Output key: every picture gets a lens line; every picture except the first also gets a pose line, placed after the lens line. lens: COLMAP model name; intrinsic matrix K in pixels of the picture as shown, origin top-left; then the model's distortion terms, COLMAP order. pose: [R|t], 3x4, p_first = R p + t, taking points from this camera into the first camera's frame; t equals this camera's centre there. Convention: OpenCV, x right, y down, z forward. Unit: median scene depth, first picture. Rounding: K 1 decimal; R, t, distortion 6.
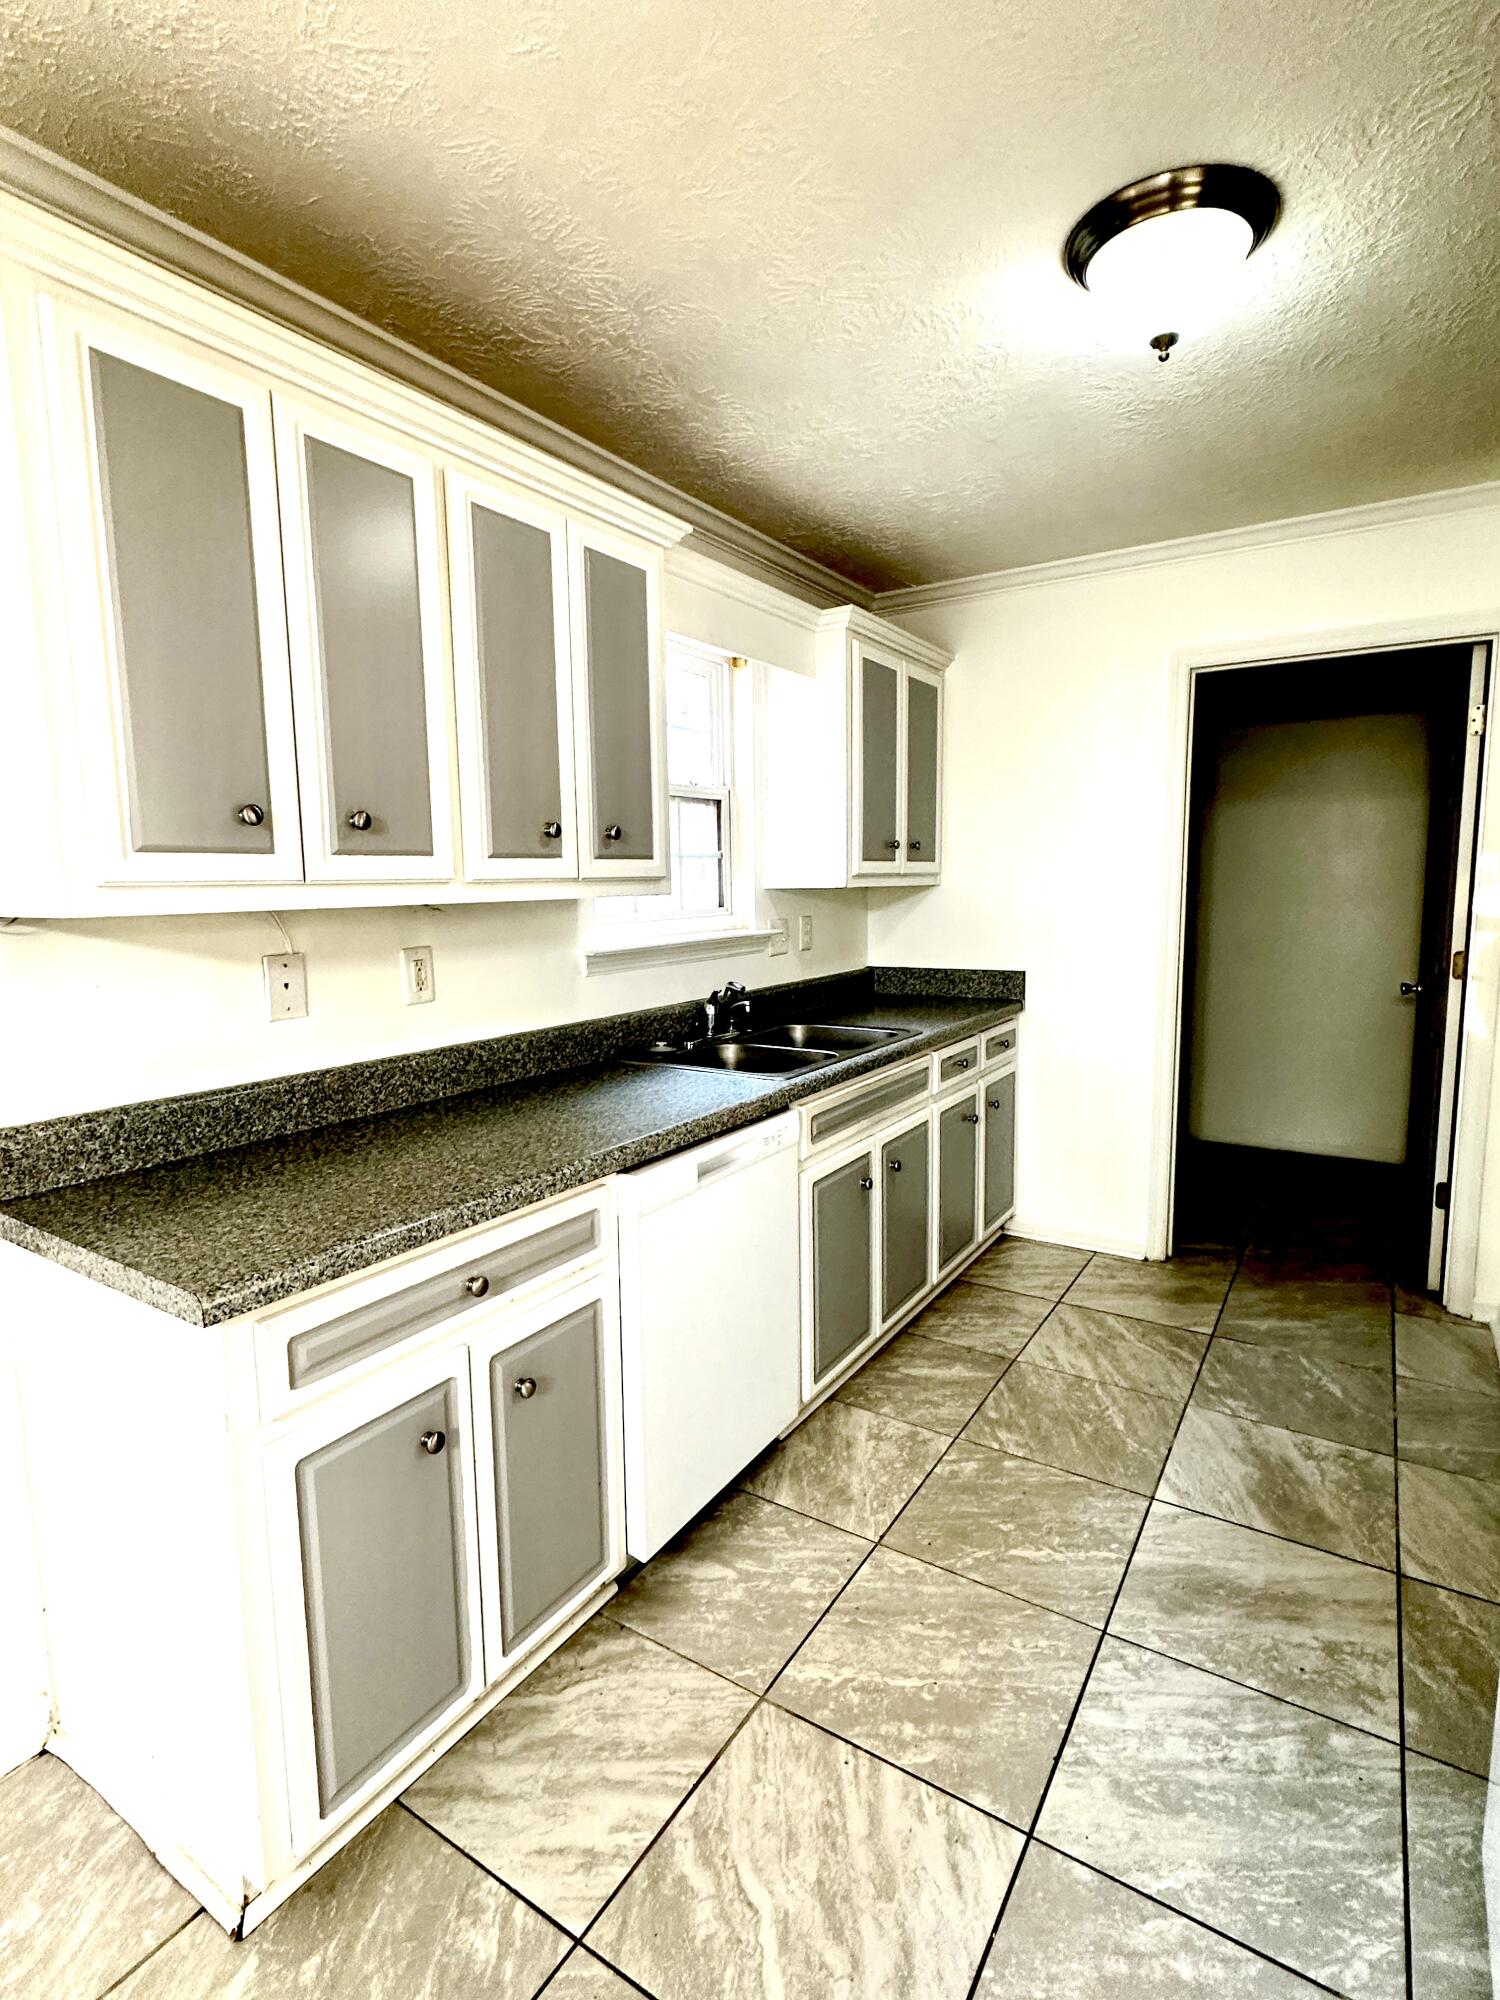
lens RADIAL K [[980.0, 0, 750.0], [0, 980.0, 1000.0], [0, 0, 1]] dist [-0.002965, 0.000942]
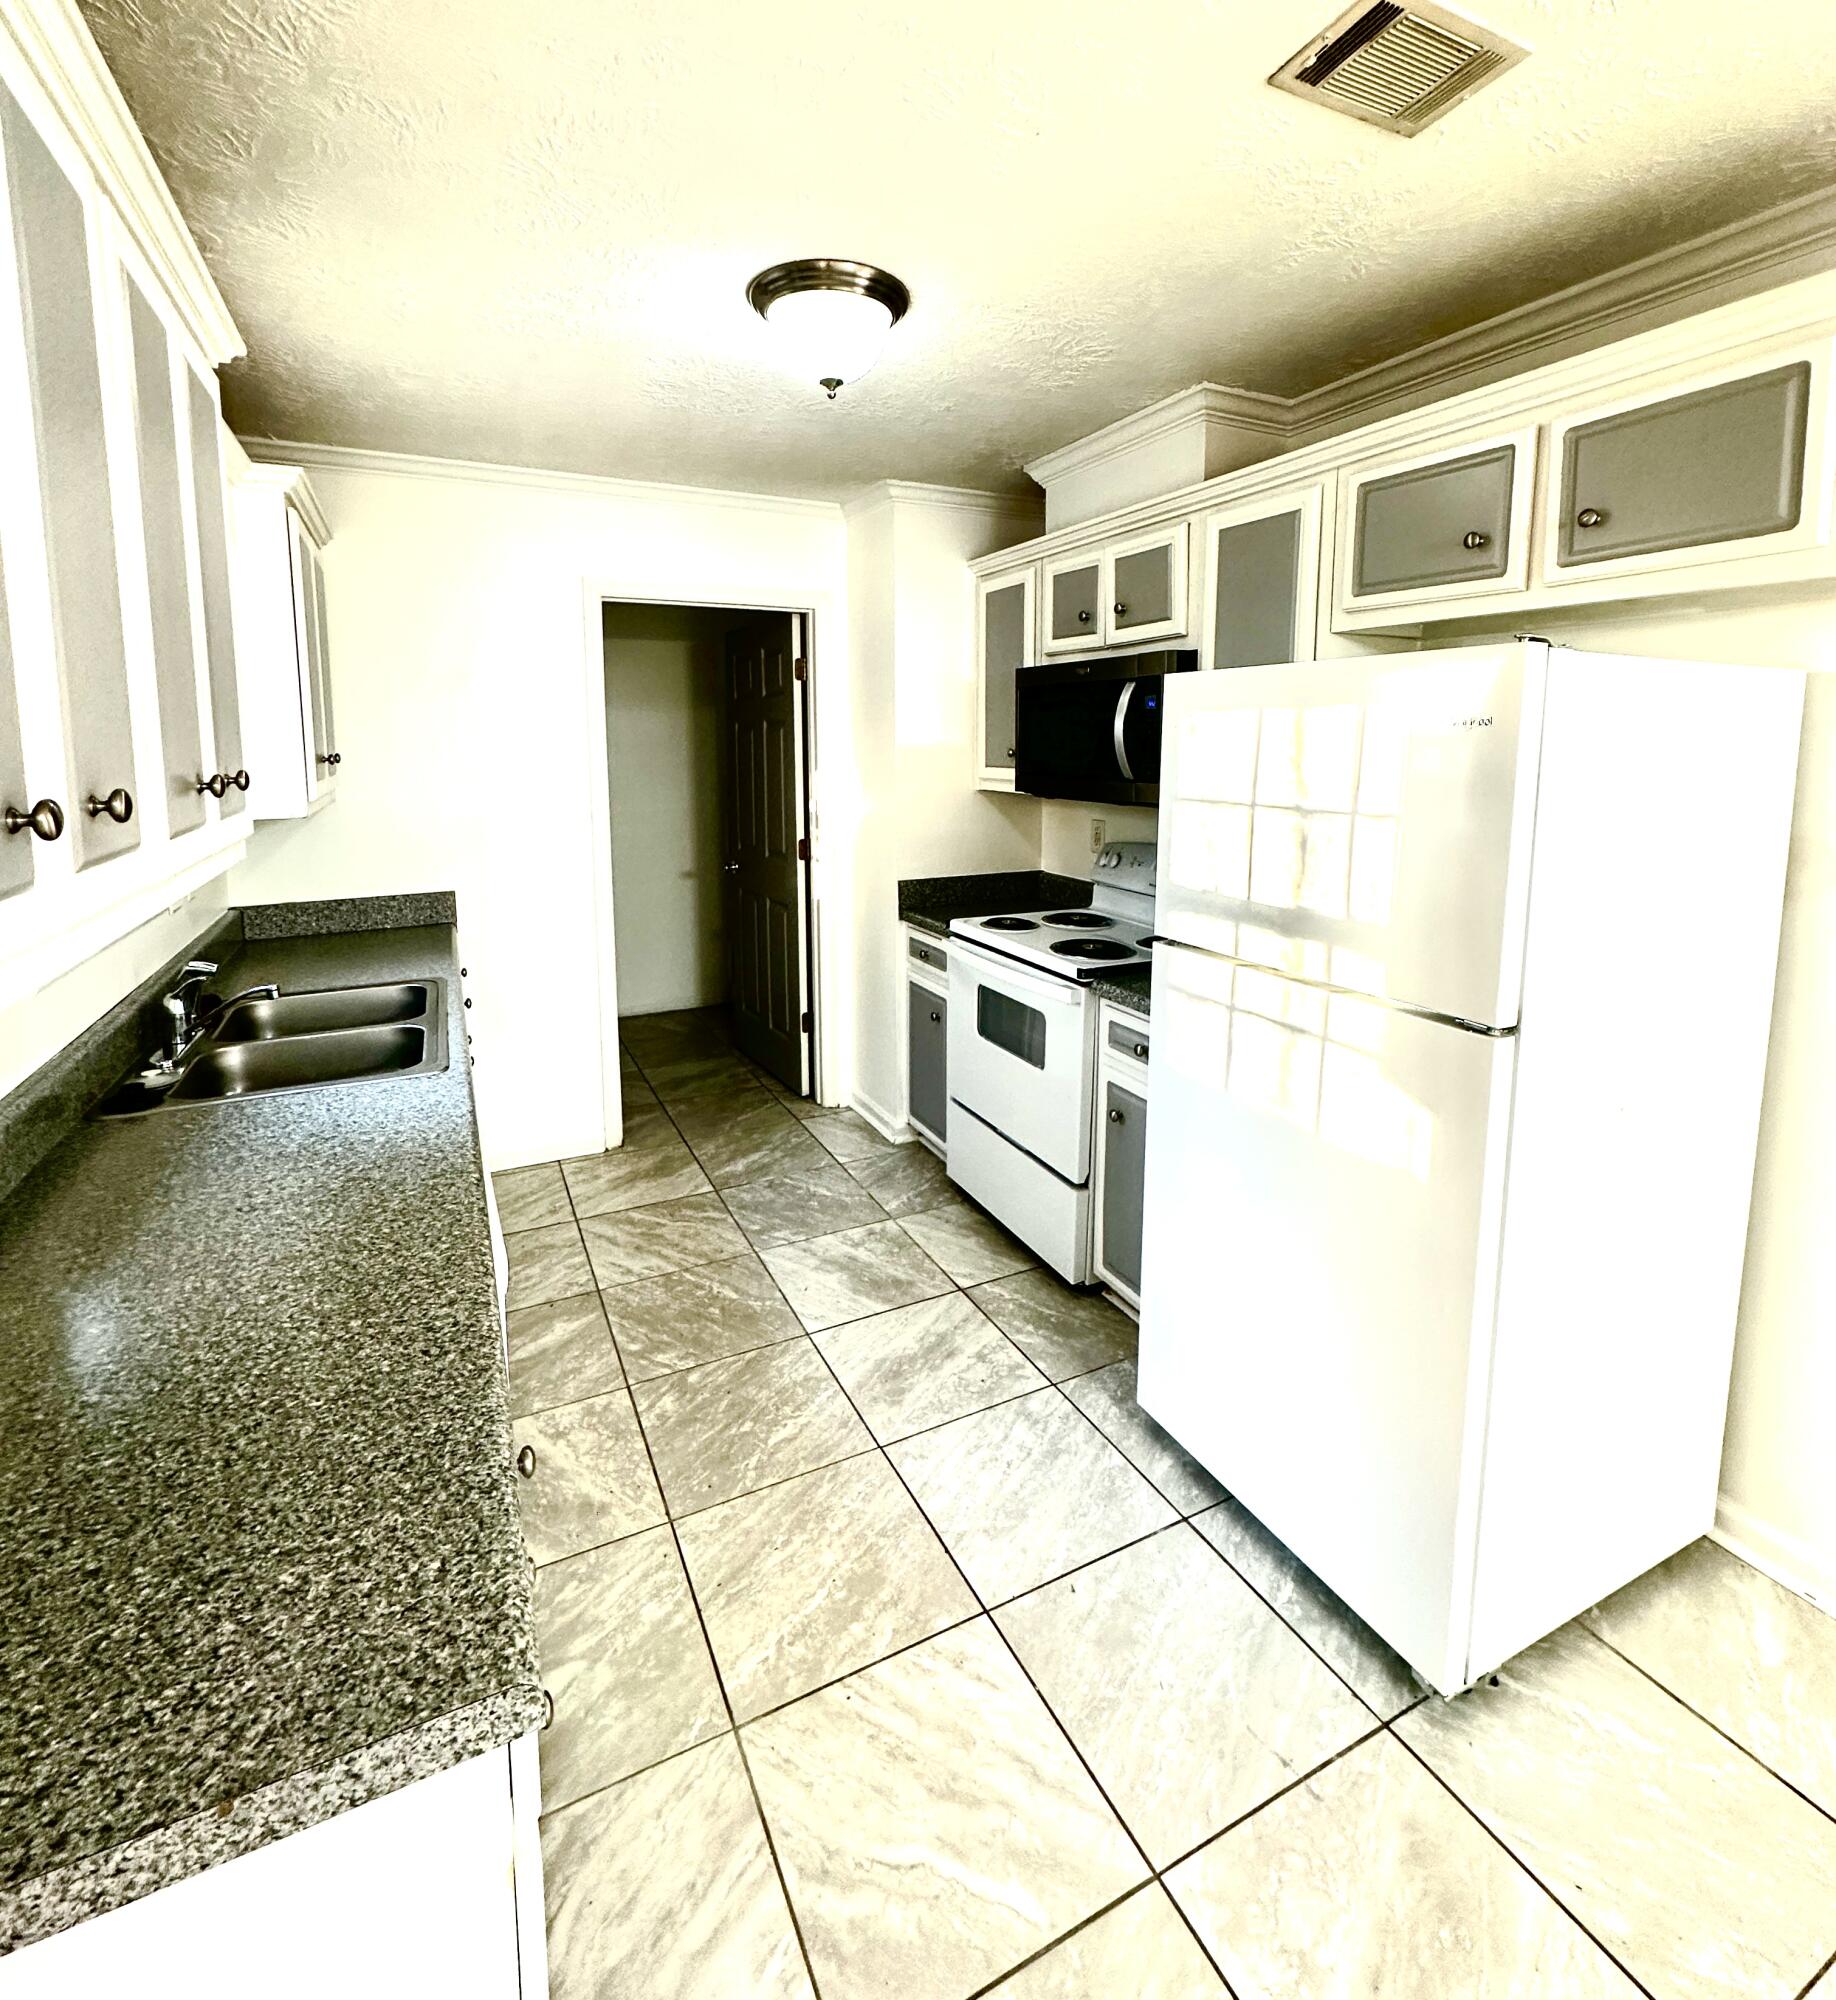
lens RADIAL K [[972.9, 0, 924.2], [0, 972.9, 848.5], [0, 0, 1]] dist [0.001675, -0.000895]
pose [[0.506345, -0.082002, 0.858423, -0.491634], [0.099110, 0.994406, 0.036532, -0.102981], [-0.856617, 0.066581, 0.511639, 0.255275]]
